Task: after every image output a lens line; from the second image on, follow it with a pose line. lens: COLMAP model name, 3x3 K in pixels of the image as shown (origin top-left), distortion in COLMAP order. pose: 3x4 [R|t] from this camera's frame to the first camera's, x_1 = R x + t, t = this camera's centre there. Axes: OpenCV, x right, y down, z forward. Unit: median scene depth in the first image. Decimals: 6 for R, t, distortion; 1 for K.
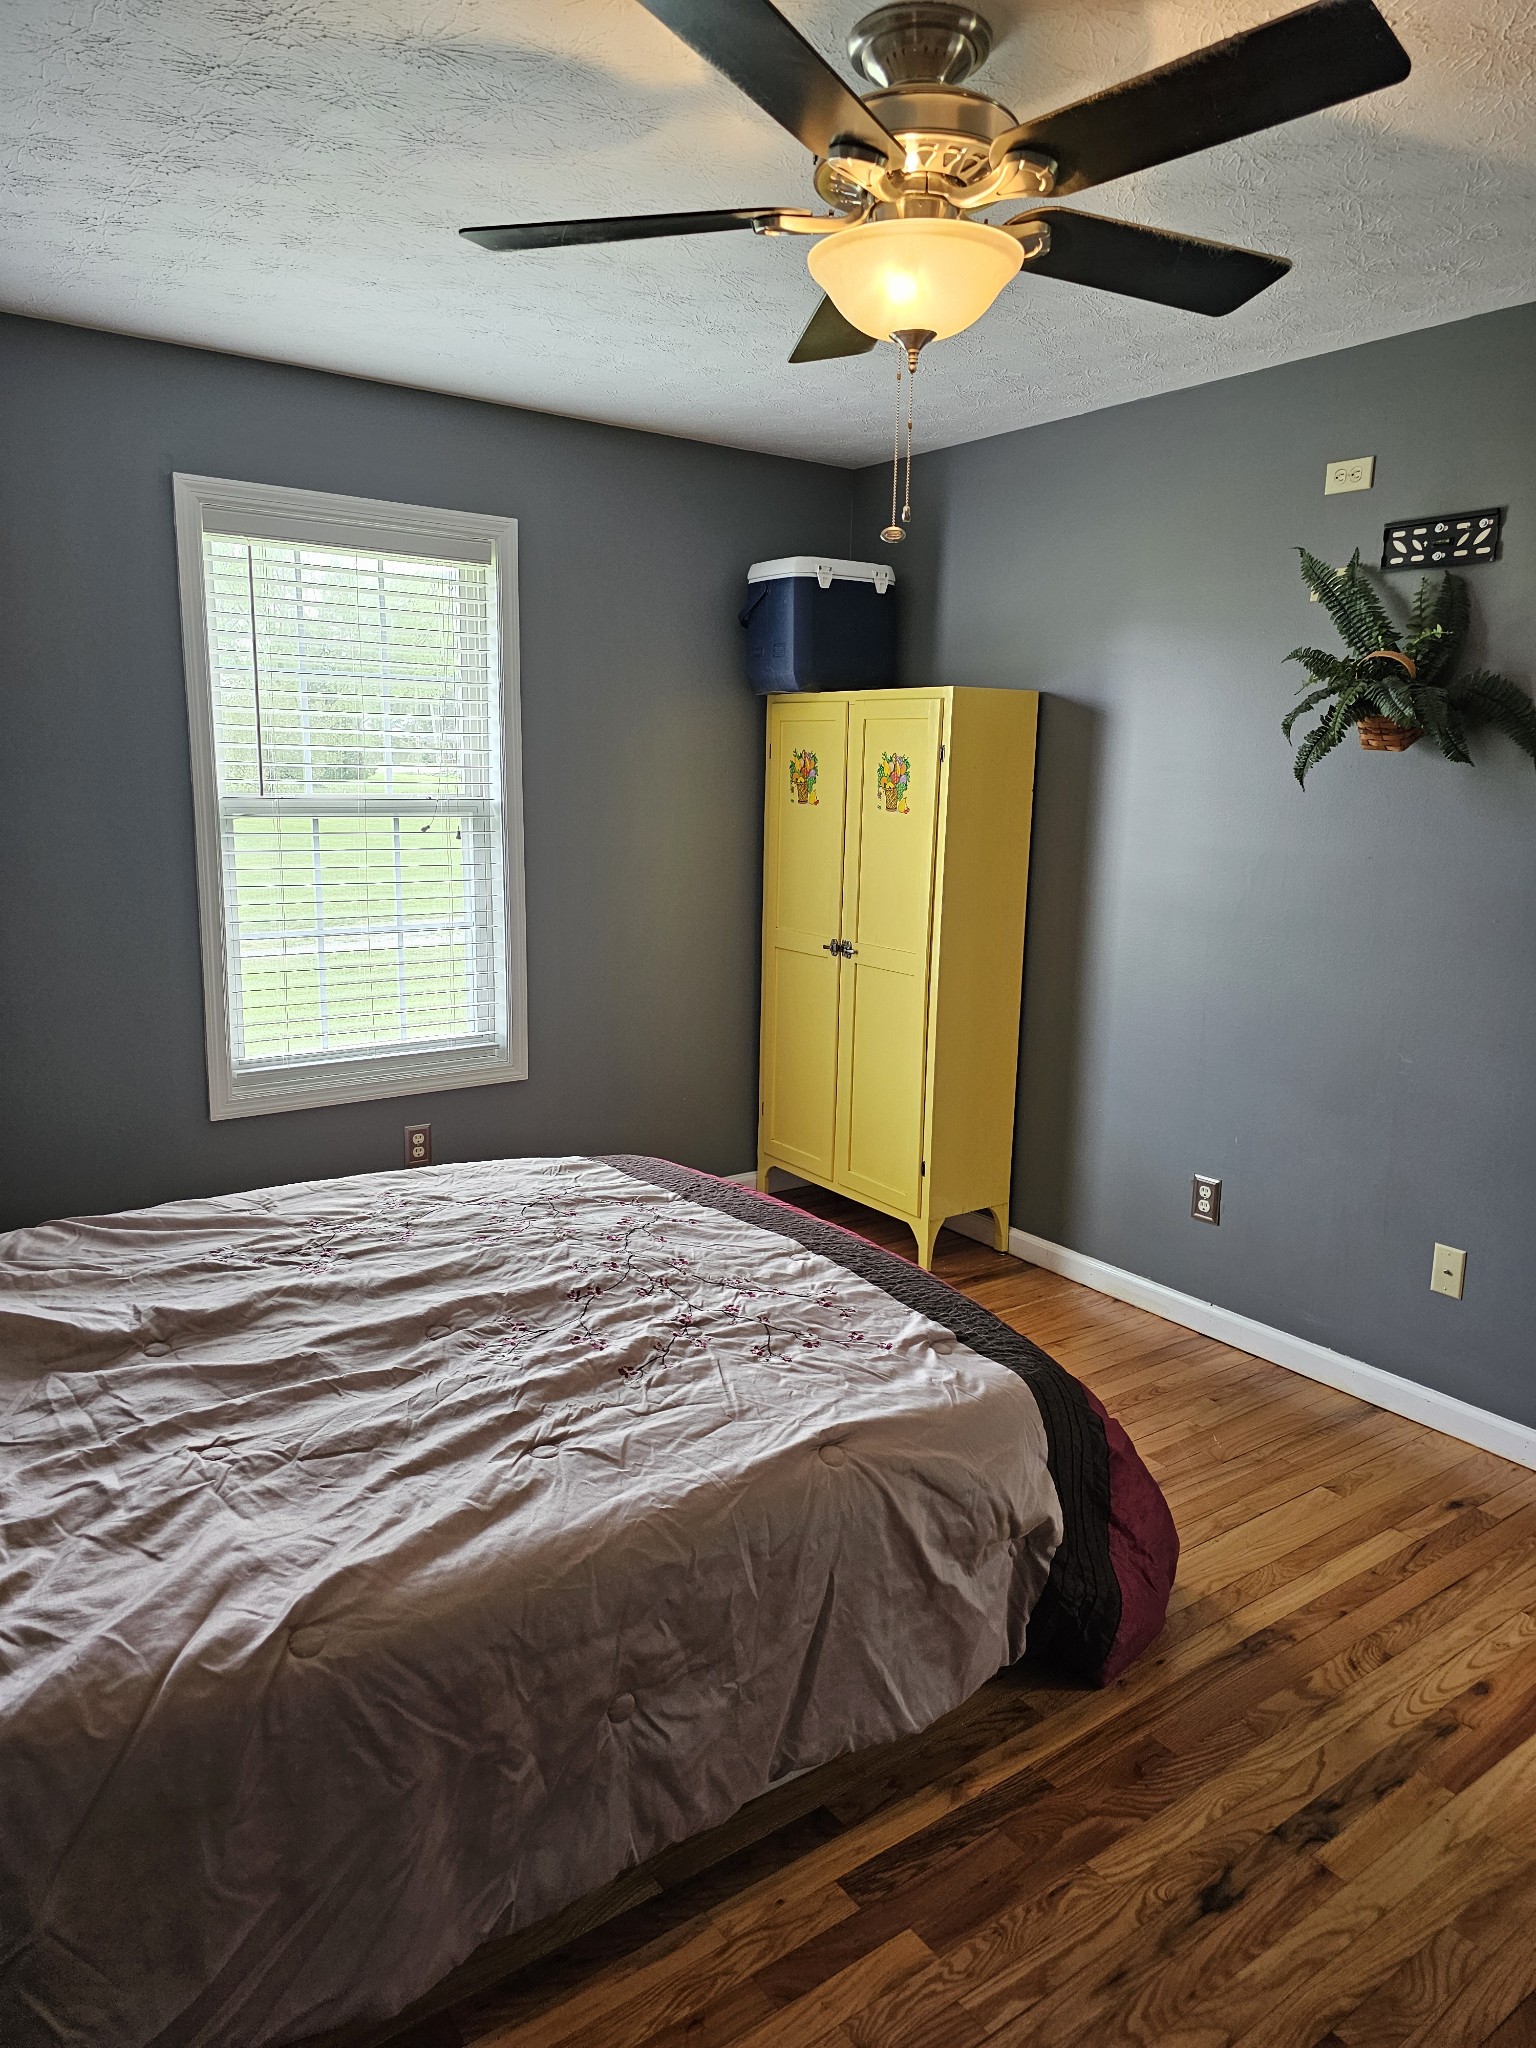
lens RADIAL K [[1388.0, 0, 755.2], [0, 1388.0, 1021.7], [0, 0, 1]] dist [0.065627, -0.060757]
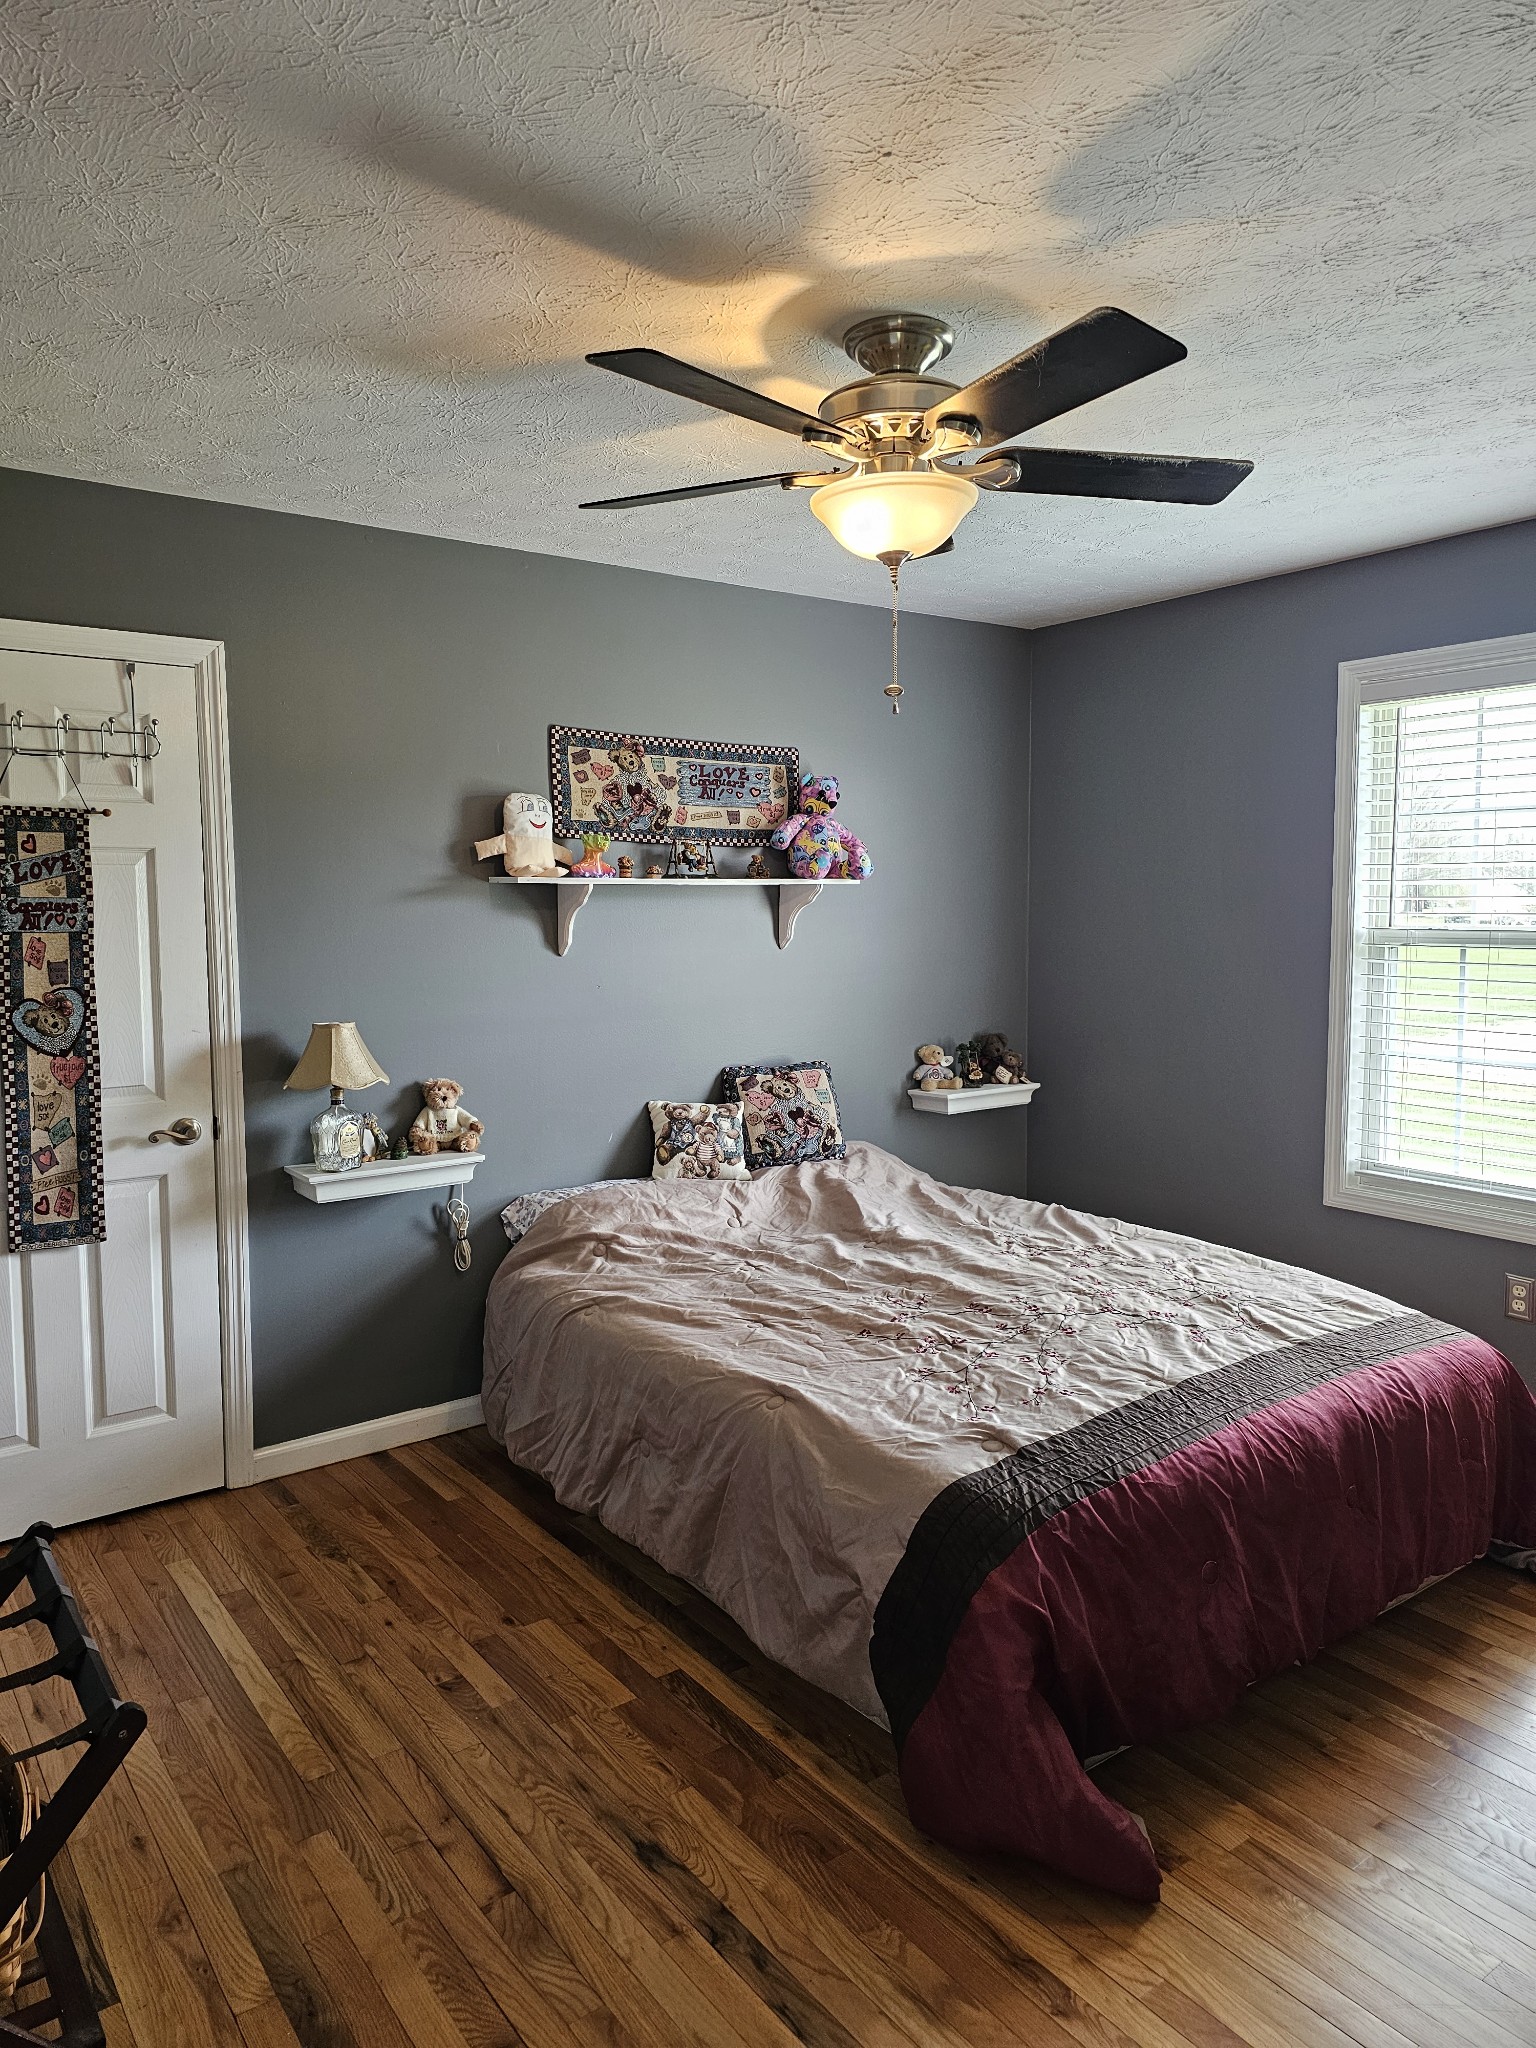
lens RADIAL K [[1388.0, 0, 755.2], [0, 1388.0, 1021.7], [0, 0, 1]] dist [0.065627, -0.060757]
pose [[-0.004589, 0.074938, -0.997178, 1.159451], [-0.180315, 0.980781, 0.074535, -0.120583], [0.983598, 0.180148, 0.009011, 0.773880]]
